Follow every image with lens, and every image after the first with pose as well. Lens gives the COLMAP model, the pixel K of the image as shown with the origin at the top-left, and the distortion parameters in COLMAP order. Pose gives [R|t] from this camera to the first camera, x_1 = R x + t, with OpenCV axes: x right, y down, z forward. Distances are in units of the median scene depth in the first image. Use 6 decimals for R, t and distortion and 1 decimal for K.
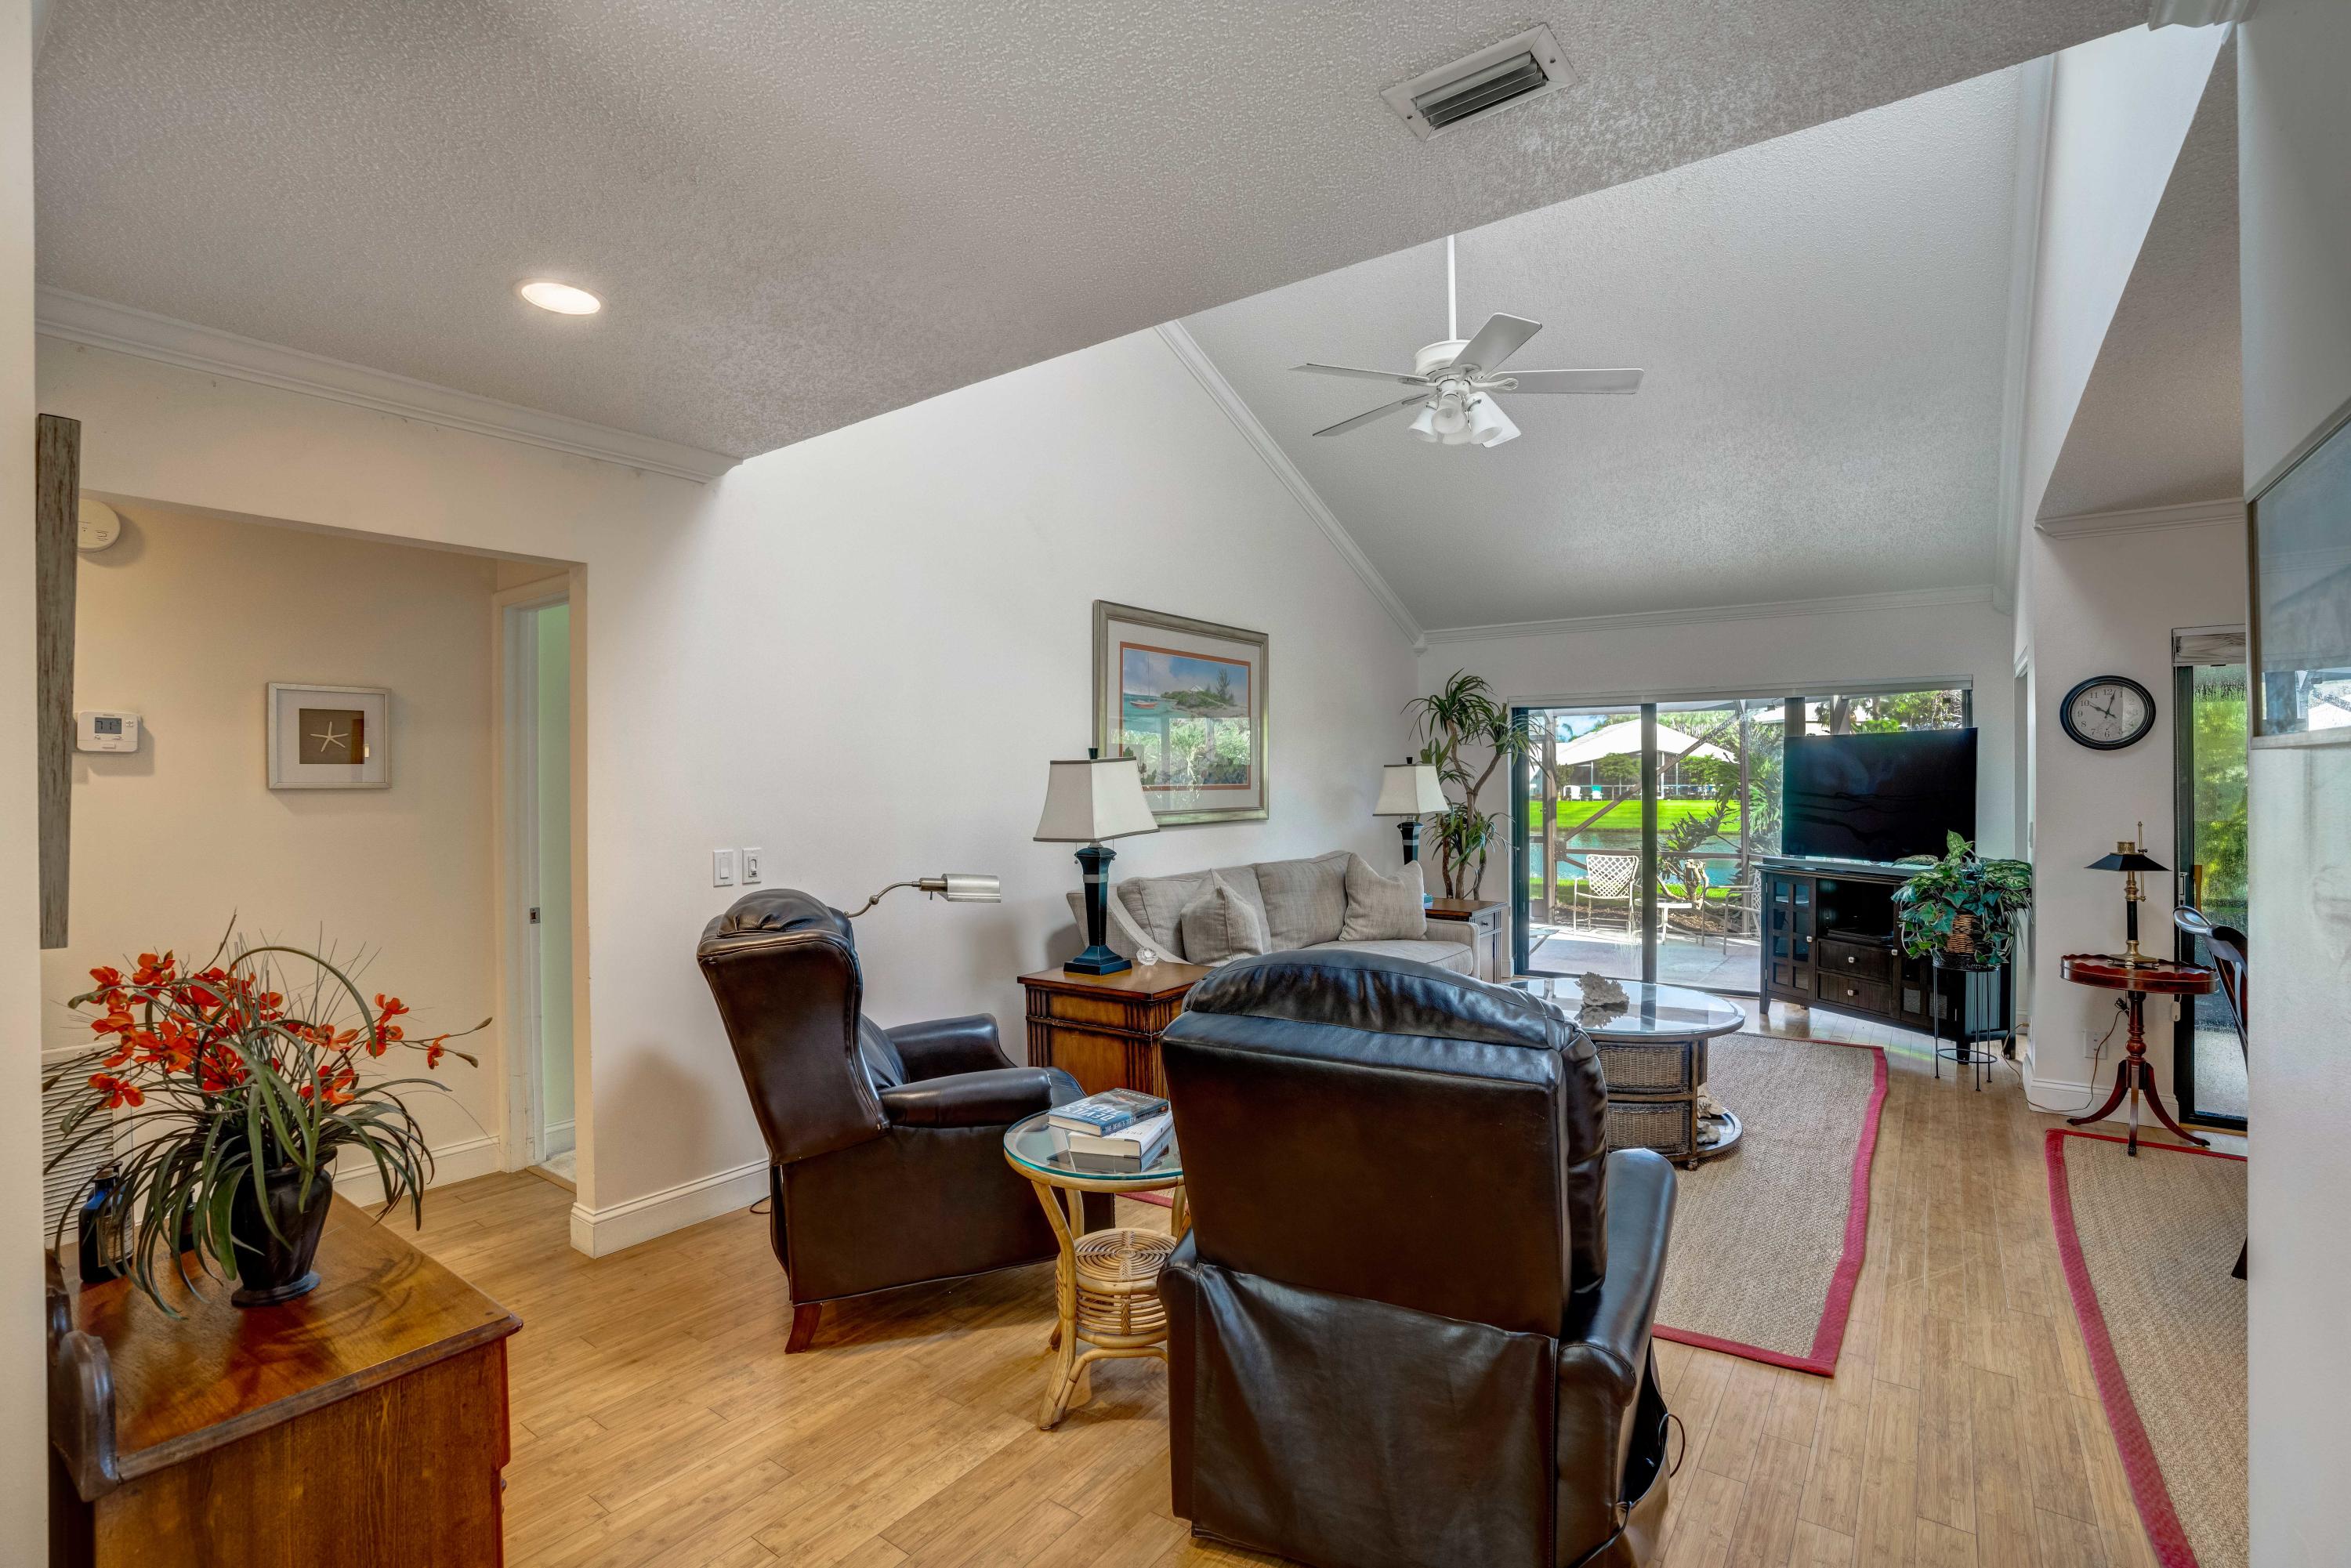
lens RADIAL K [[1077.2, 0, 1175.5], [0, 1077.2, 790.4], [0, 0, 1]] dist [-0.055041, 0.015788]
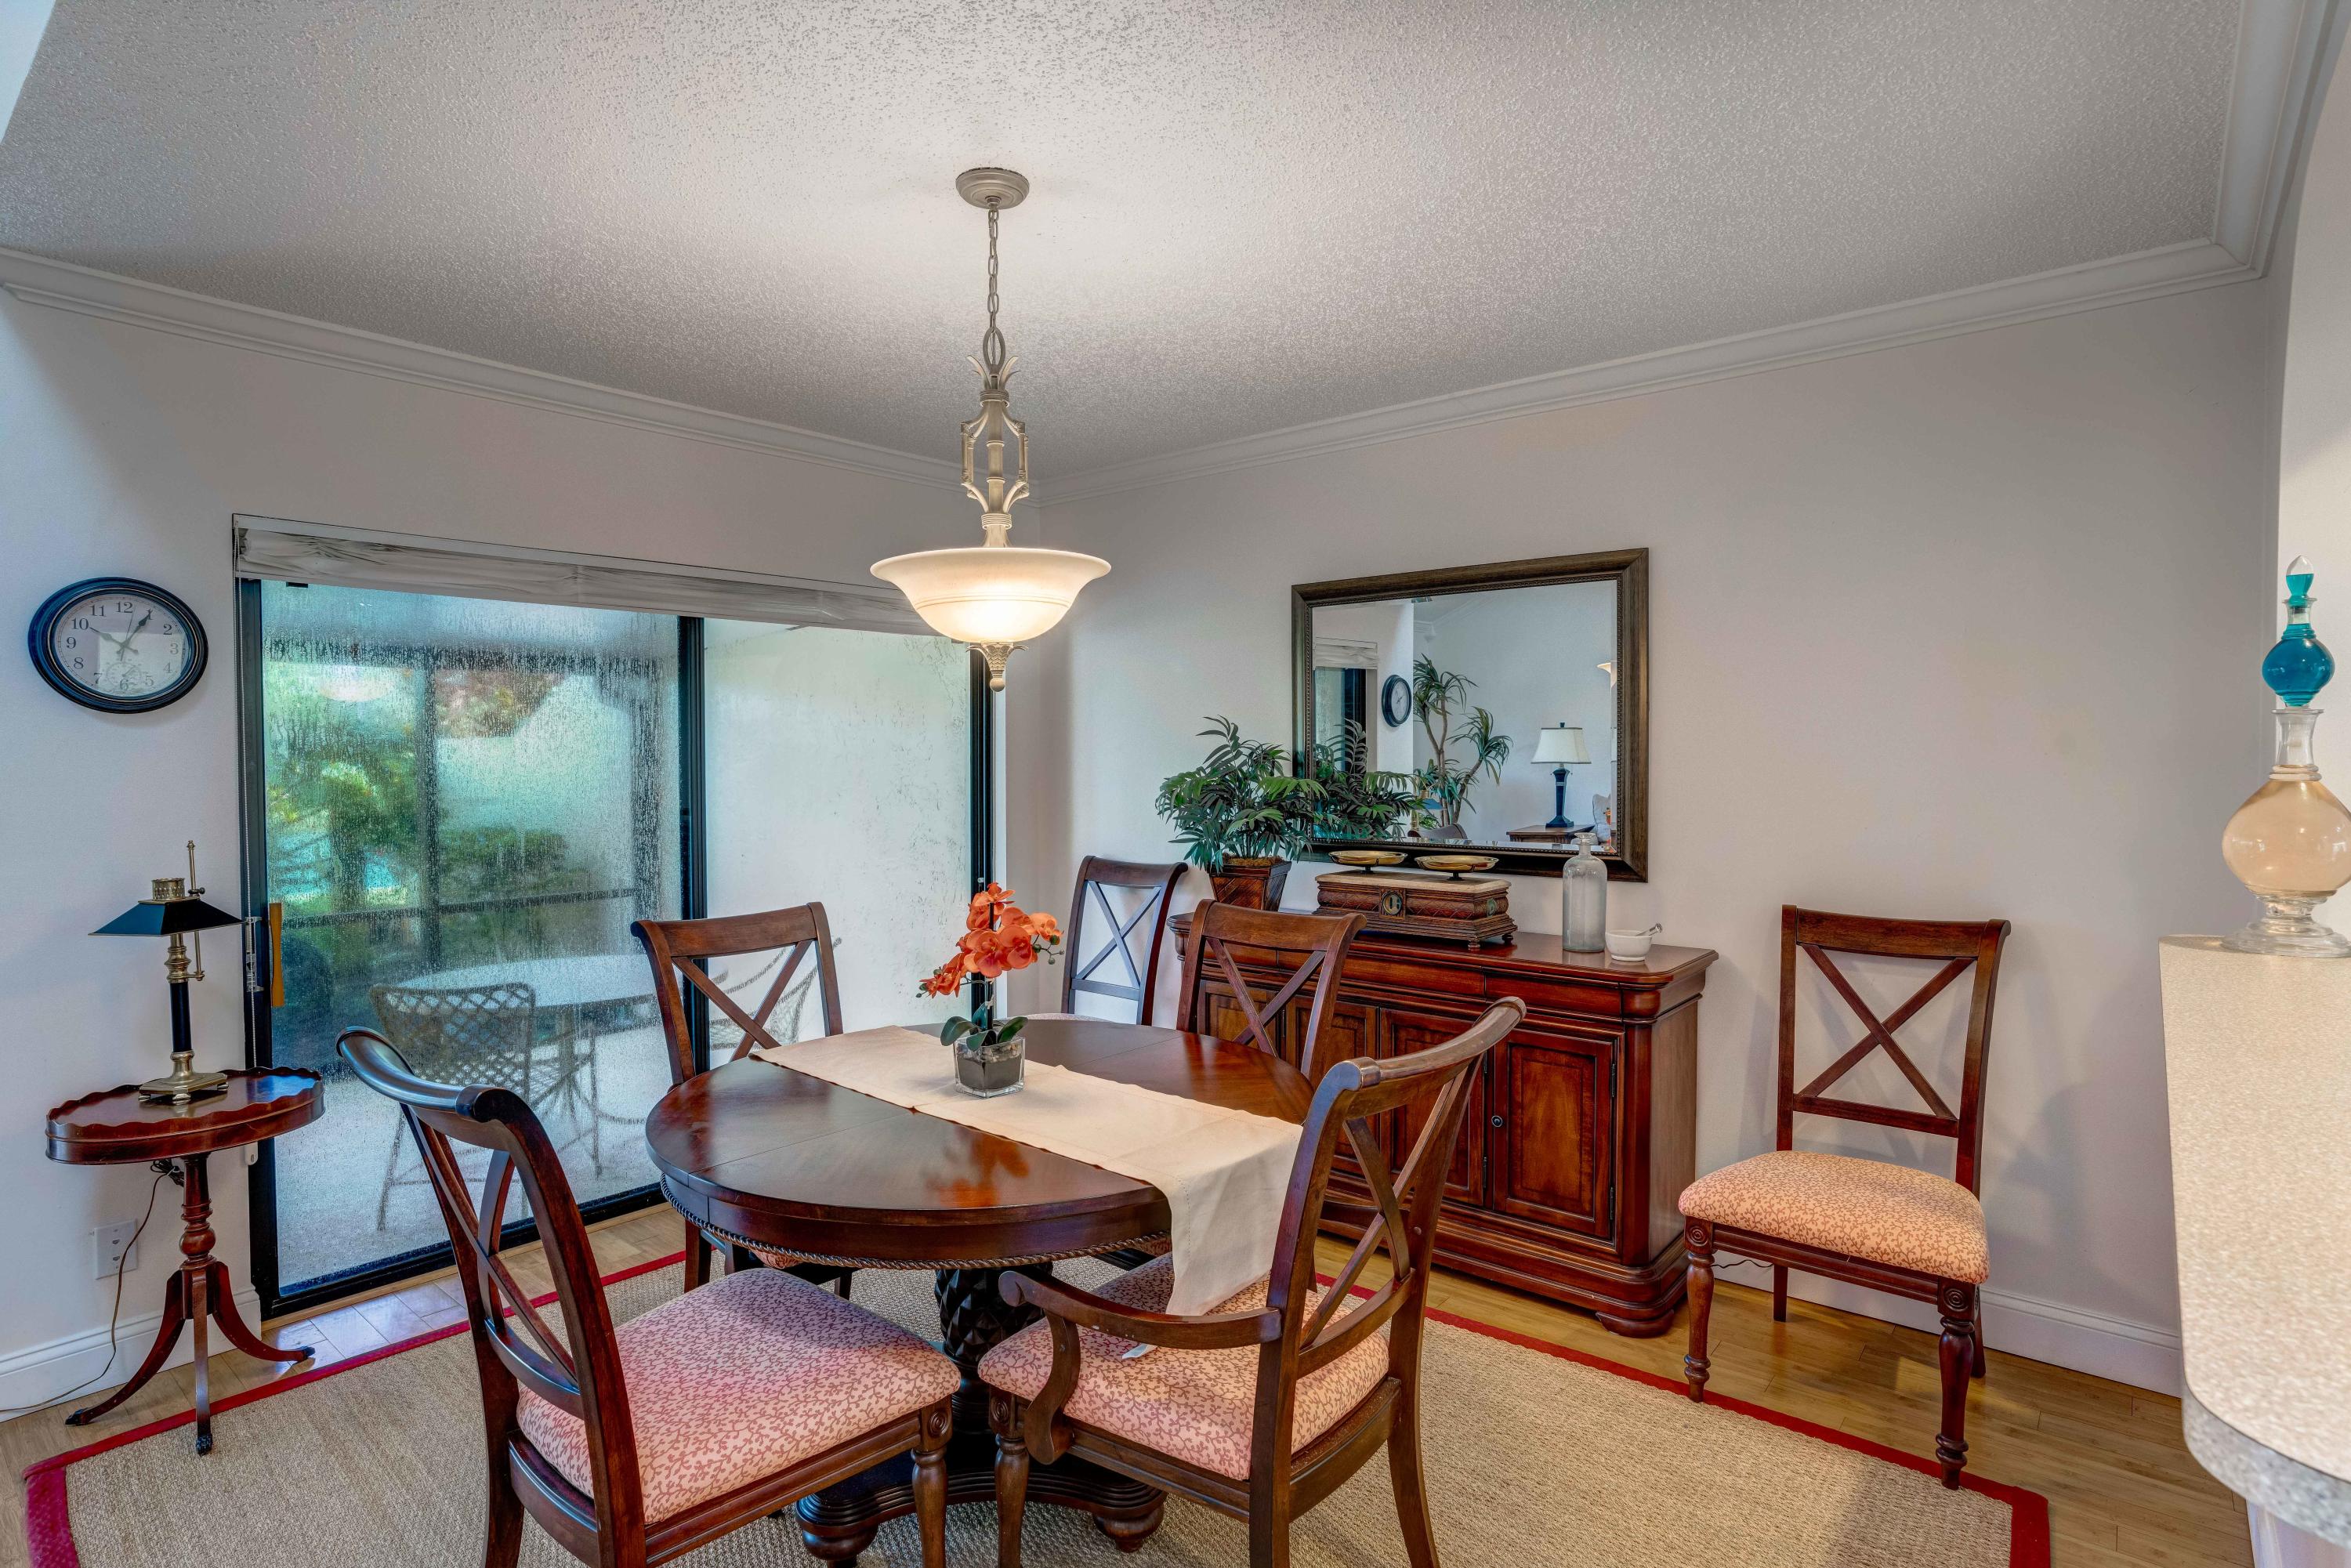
lens RADIAL K [[1187.8, 0, 1173.6], [0, 1187.8, 774.2], [0, 0, 1]] dist [-0.044616, 0.018437]
pose [[0.073945, -0.012485, 0.997184, 0.336016], [0.011148, 0.999870, 0.011692, -0.007666], [-0.997200, 0.010252, 0.074075, 0.415868]]
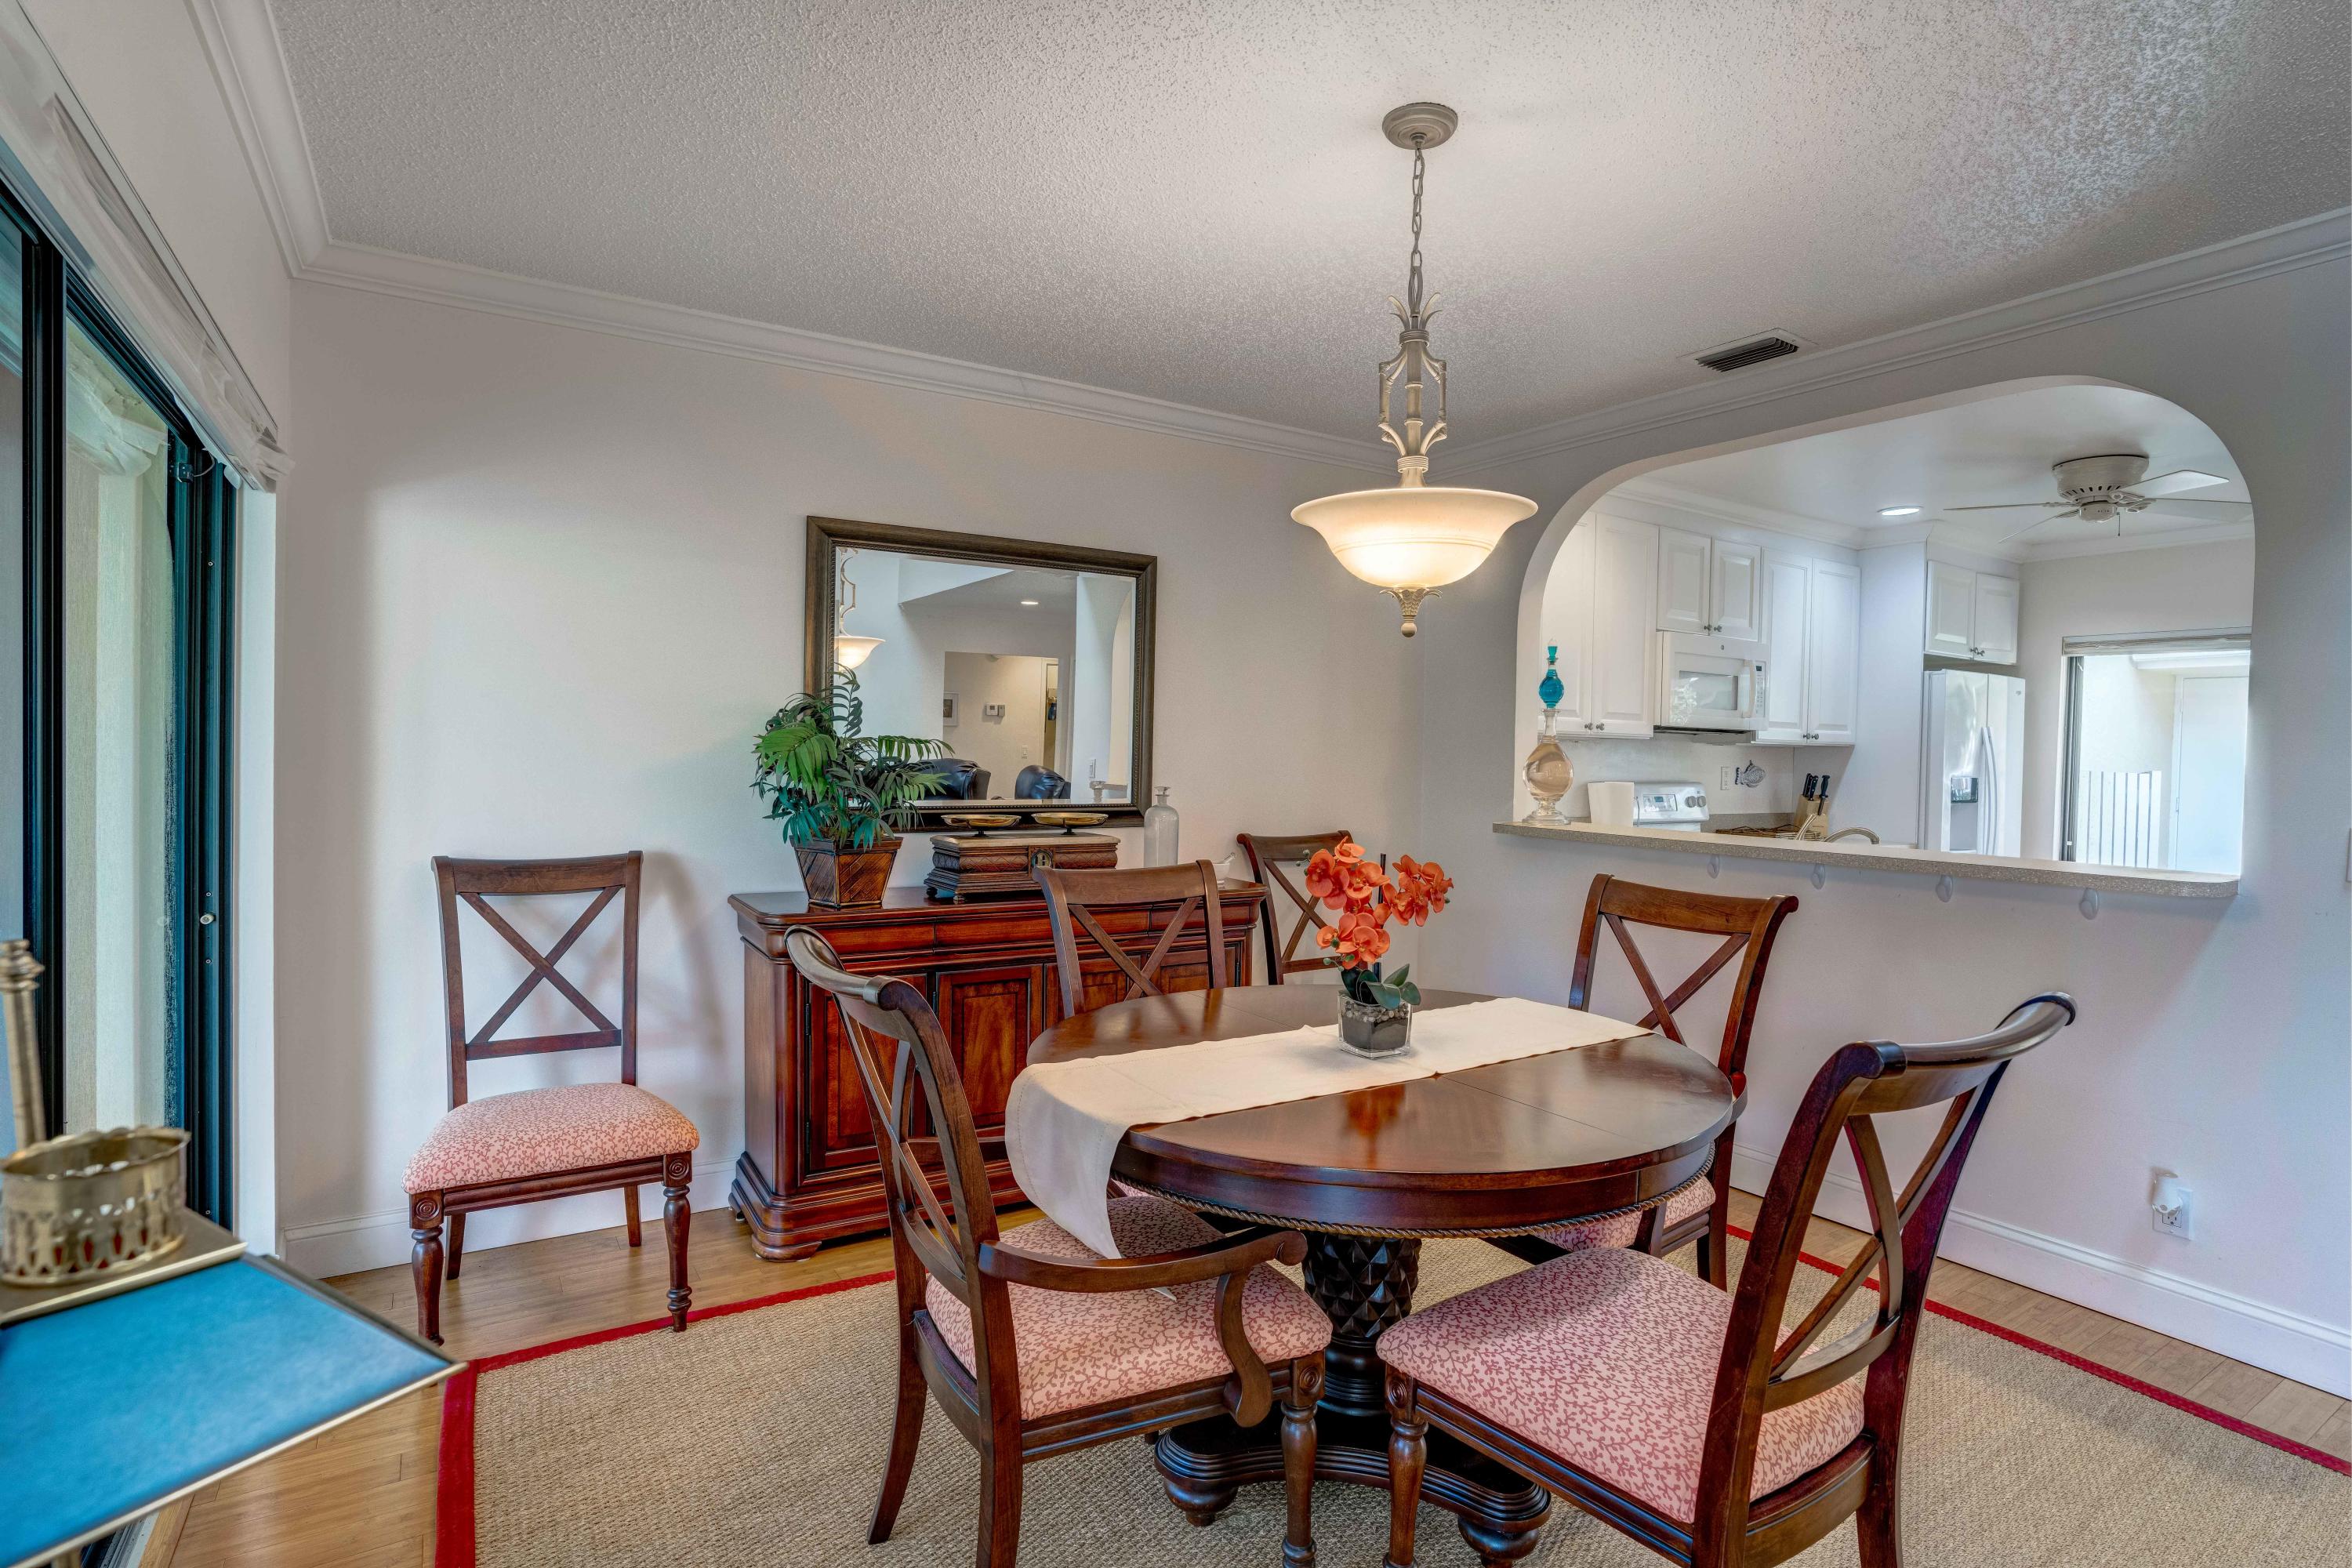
lens RADIAL K [[1164.1, 0, 1186.7], [0, 1164.1, 789.9], [0, 0, 1]] dist [-0.046901, 0.010222]
pose [[-0.926871, -0.023168, 0.374665, 0.765456], [-0.008842, 0.999164, 0.039912, 0.008661], [-0.375276, 0.033680, -0.926301, 1.055718]]
